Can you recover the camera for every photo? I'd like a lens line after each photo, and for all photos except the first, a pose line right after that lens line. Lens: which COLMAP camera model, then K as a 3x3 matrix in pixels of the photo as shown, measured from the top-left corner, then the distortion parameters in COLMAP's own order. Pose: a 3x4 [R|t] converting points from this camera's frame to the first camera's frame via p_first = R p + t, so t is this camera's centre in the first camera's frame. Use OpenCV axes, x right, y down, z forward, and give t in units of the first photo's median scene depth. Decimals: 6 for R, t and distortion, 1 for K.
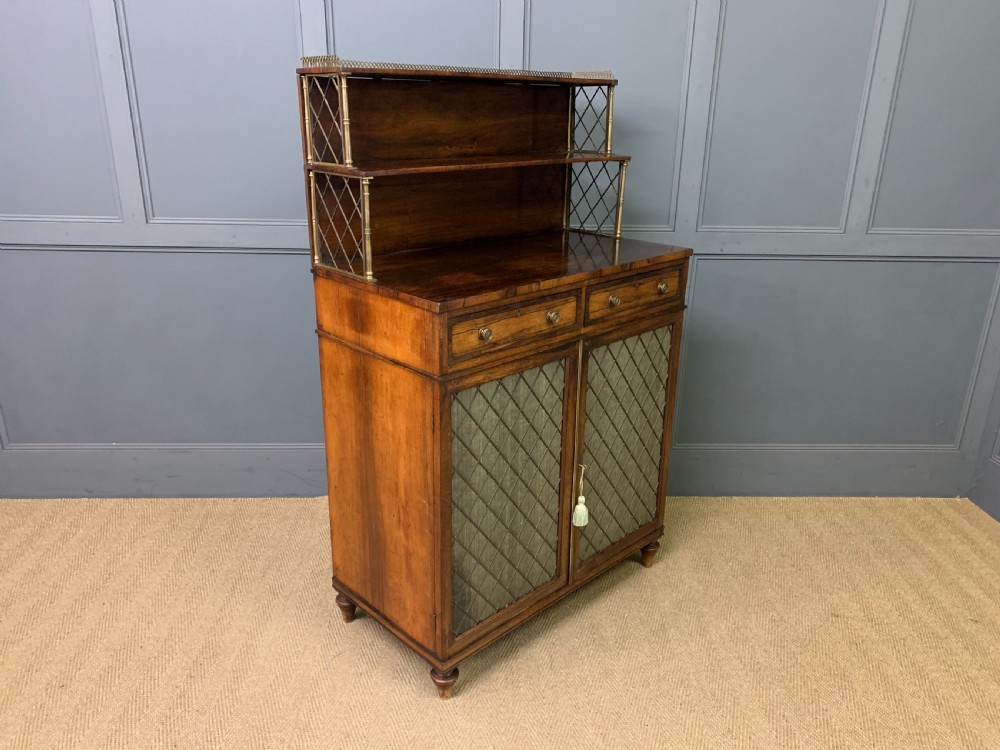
lens RADIAL K [[759.8, 0, 492.1], [0, 759.8, 385.2], [0, 0, 1]] dist [0.020582, -0.022199]
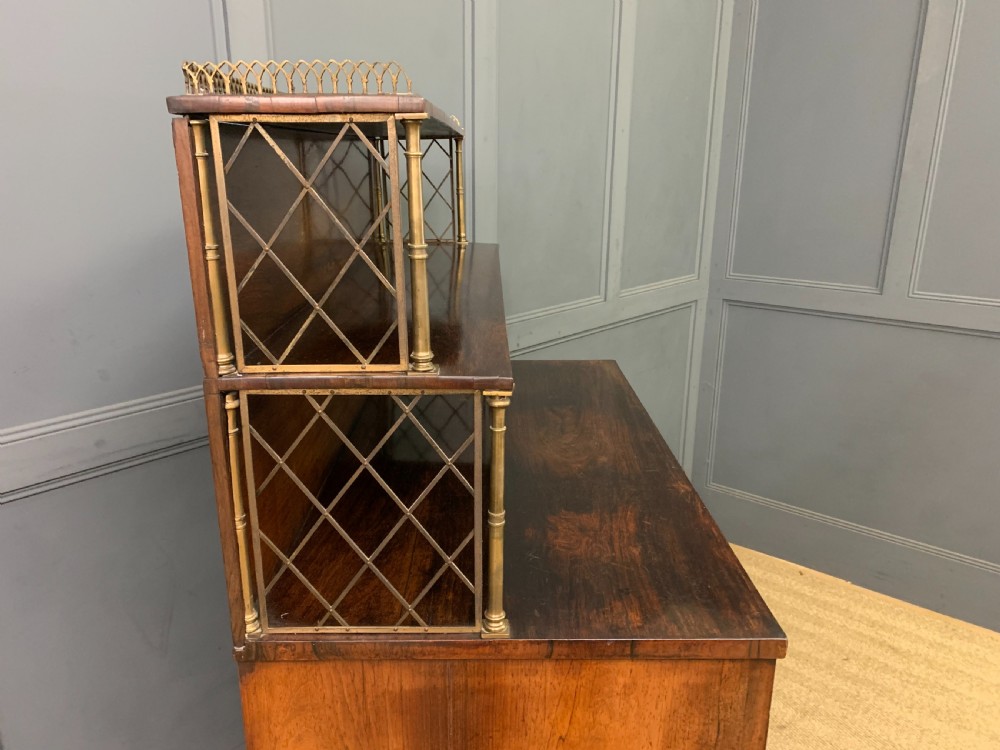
lens RADIAL K [[759.8, 0, 506.1], [0, 759.8, 373.3], [0, 0, 1]] dist [0.020582, -0.022199]
pose [[0.675968, -0.214266, 0.705094, -0.365771], [0.259902, 0.964633, 0.043969, -0.254306], [-0.689578, 0.153533, 0.707750, 0.627883]]
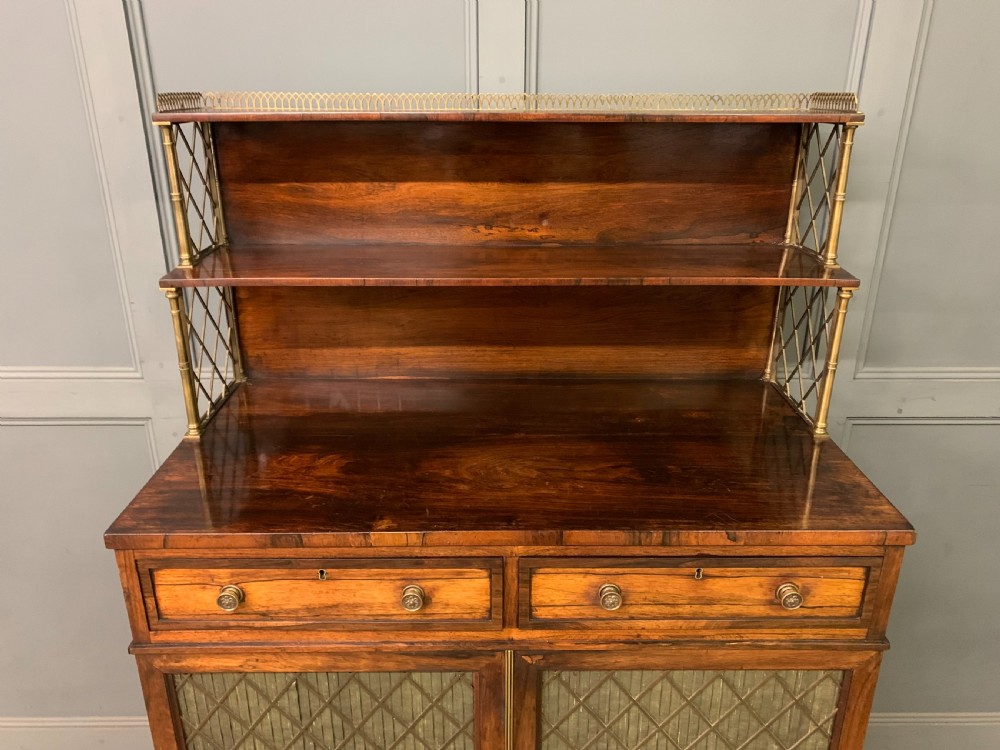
lens RADIAL K [[759.8, 0, 499.7], [0, 759.8, 373.2], [0, 0, 1]] dist [0.020582, -0.022199]
pose [[0.724332, 0.234553, -0.648327, 0.391566], [-0.232052, 0.968428, 0.091104, -0.277530], [0.649227, 0.084456, 0.755891, 0.605650]]
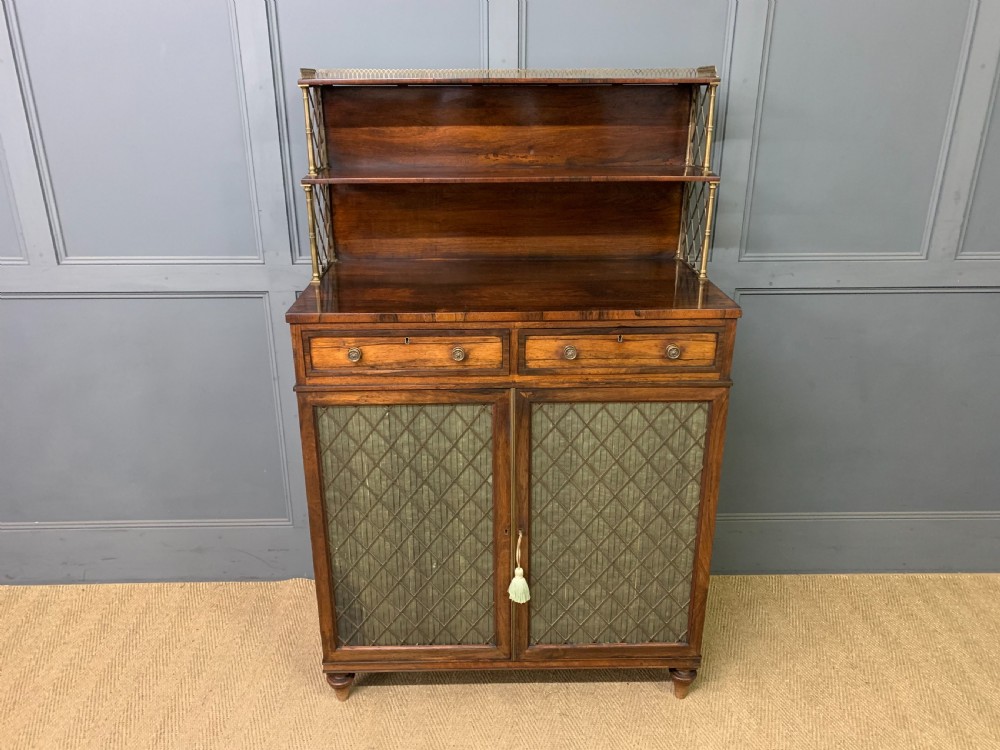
lens RADIAL K [[759.8, 0, 492.6], [0, 759.8, 369.8], [0, 0, 1]] dist [0.020582, -0.022199]
pose [[0.729687, 0.227671, -0.644765, 0.646615], [-0.223992, 0.970501, 0.089196, -0.151047], [0.646052, 0.079337, 0.759159, 0.333776]]
